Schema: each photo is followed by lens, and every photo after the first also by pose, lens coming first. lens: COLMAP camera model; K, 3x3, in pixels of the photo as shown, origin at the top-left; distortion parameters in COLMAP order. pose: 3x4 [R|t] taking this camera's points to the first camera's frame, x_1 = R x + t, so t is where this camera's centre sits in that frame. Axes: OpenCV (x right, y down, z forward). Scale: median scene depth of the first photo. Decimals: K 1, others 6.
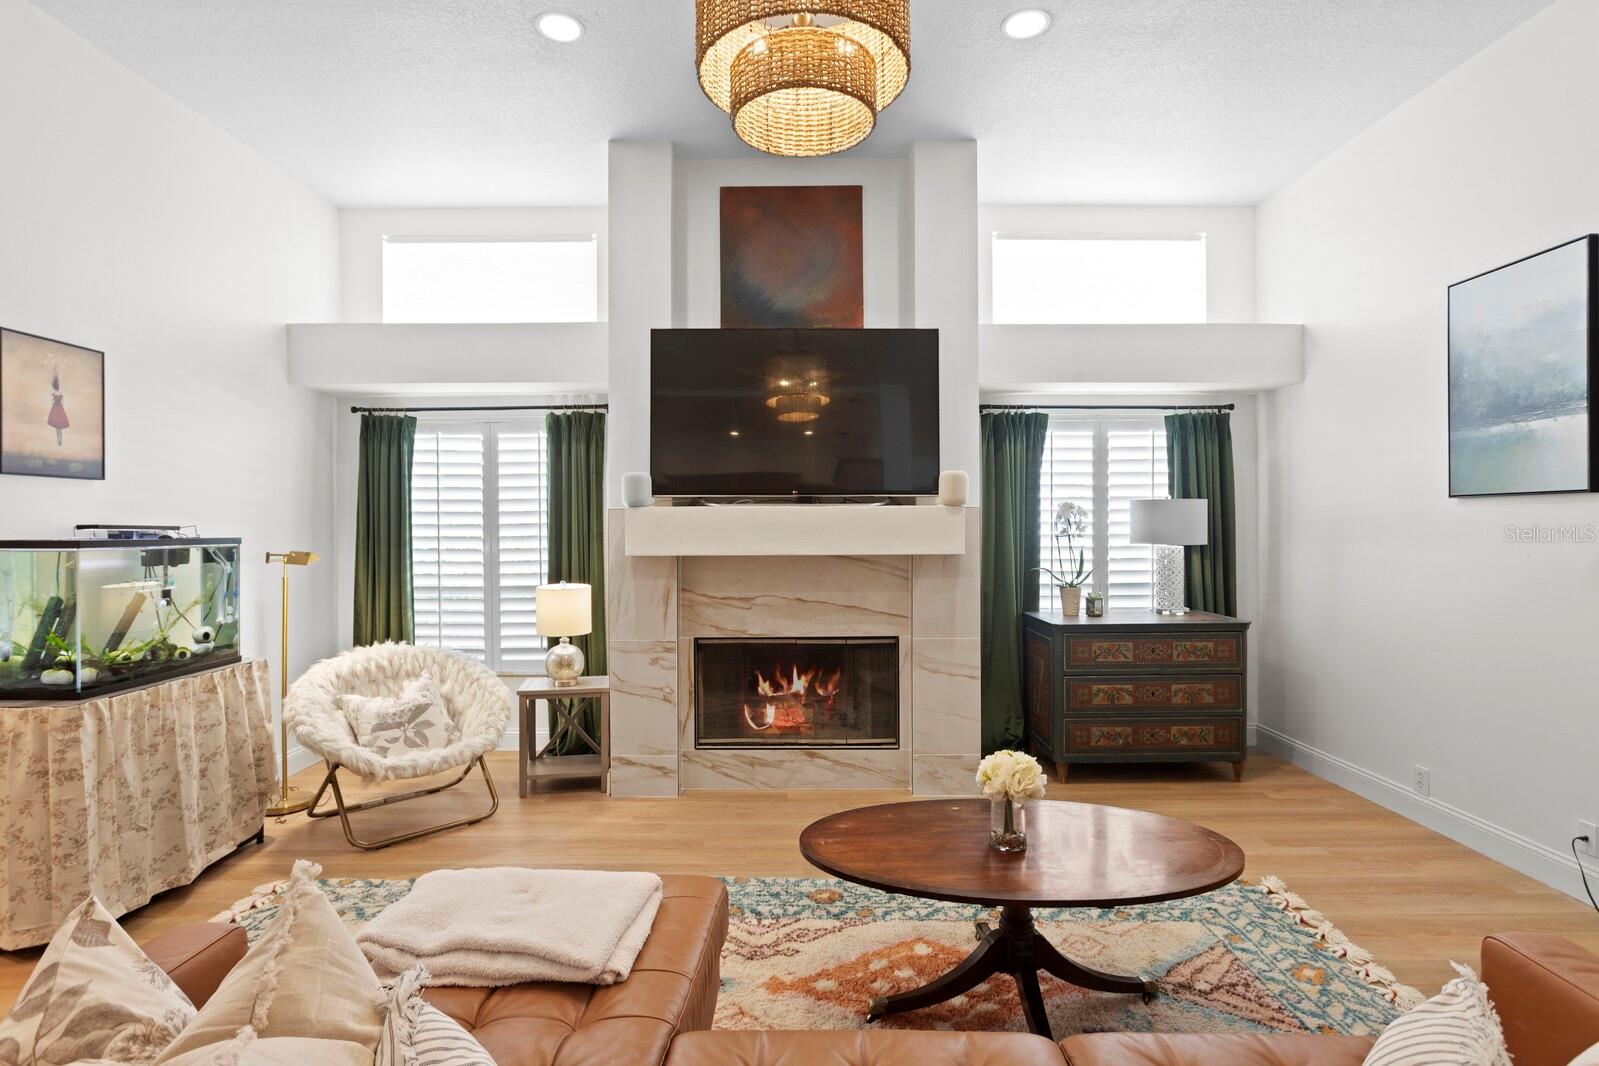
lens RADIAL K [[810.7, 0, 801.9], [0, 810.7, 522.2], [0, 0, 1]] dist [-0.017788, 0.011161]
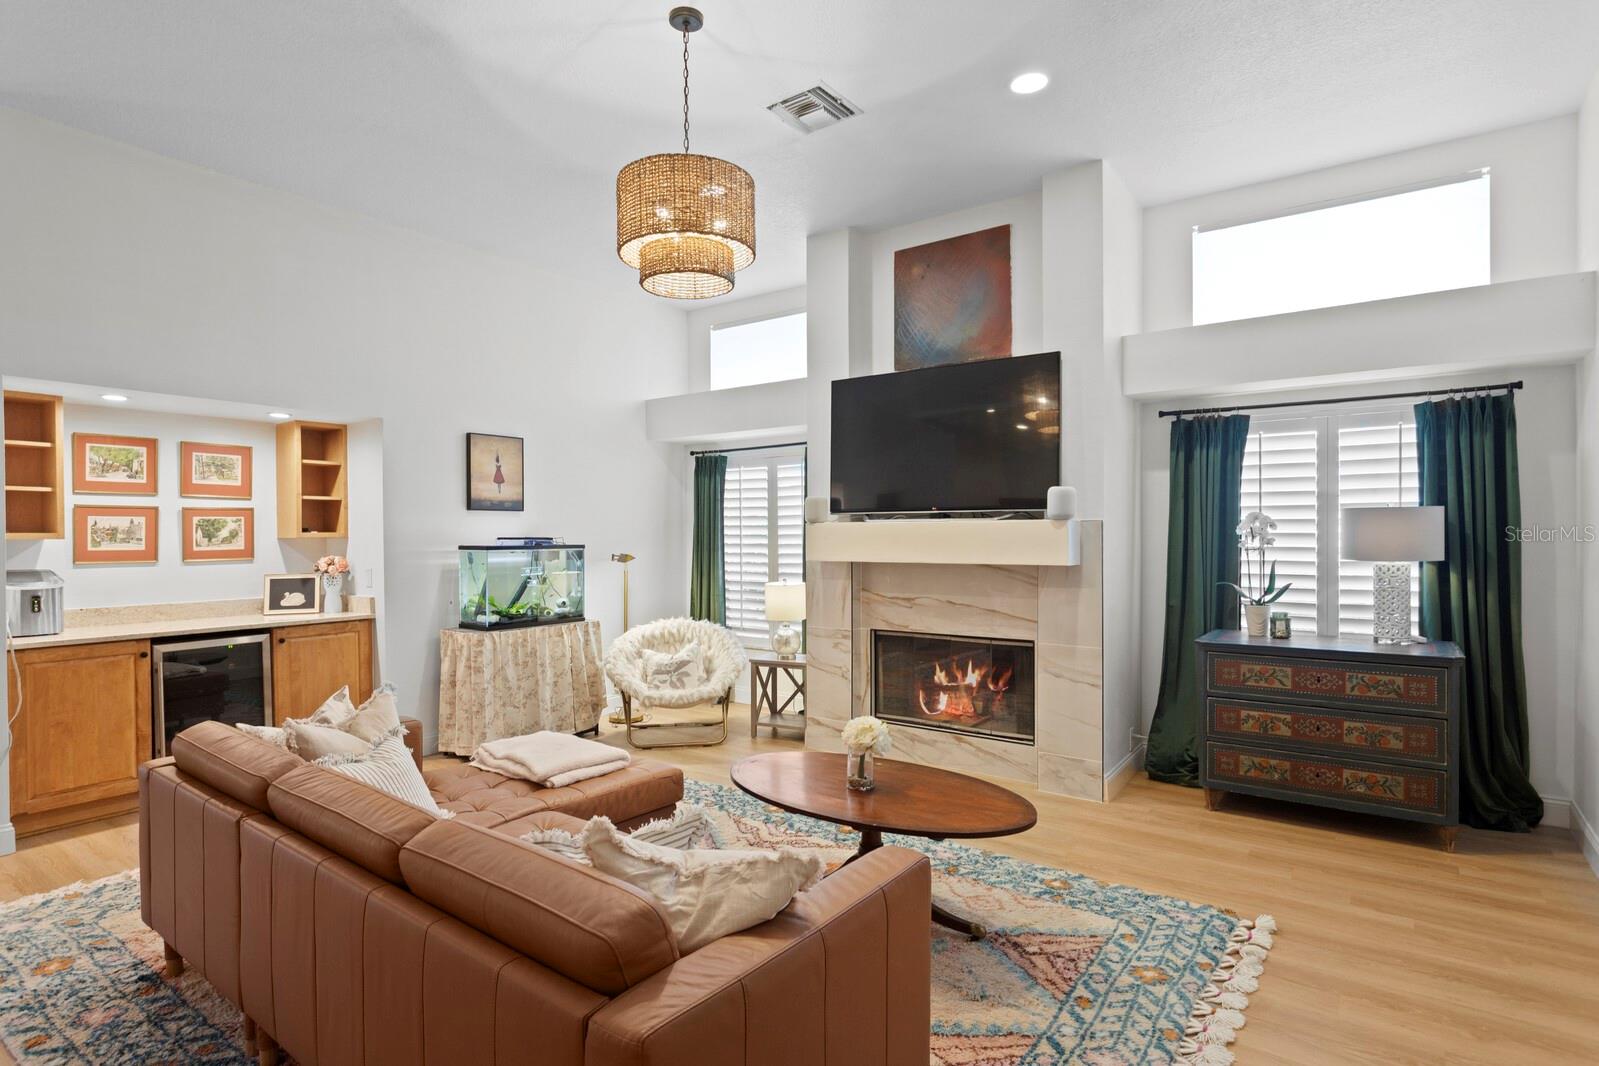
lens RADIAL K [[839.1, 0, 783.8], [0, 839.1, 527.3], [0, 0, 1]] dist [-0.009497, 0.001773]
pose [[0.796126, -0.003884, -0.605119, 0.527073], [0.005013, 0.999987, 0.000178, -0.011468], [0.605110, -0.003175, 0.796135, -0.083299]]
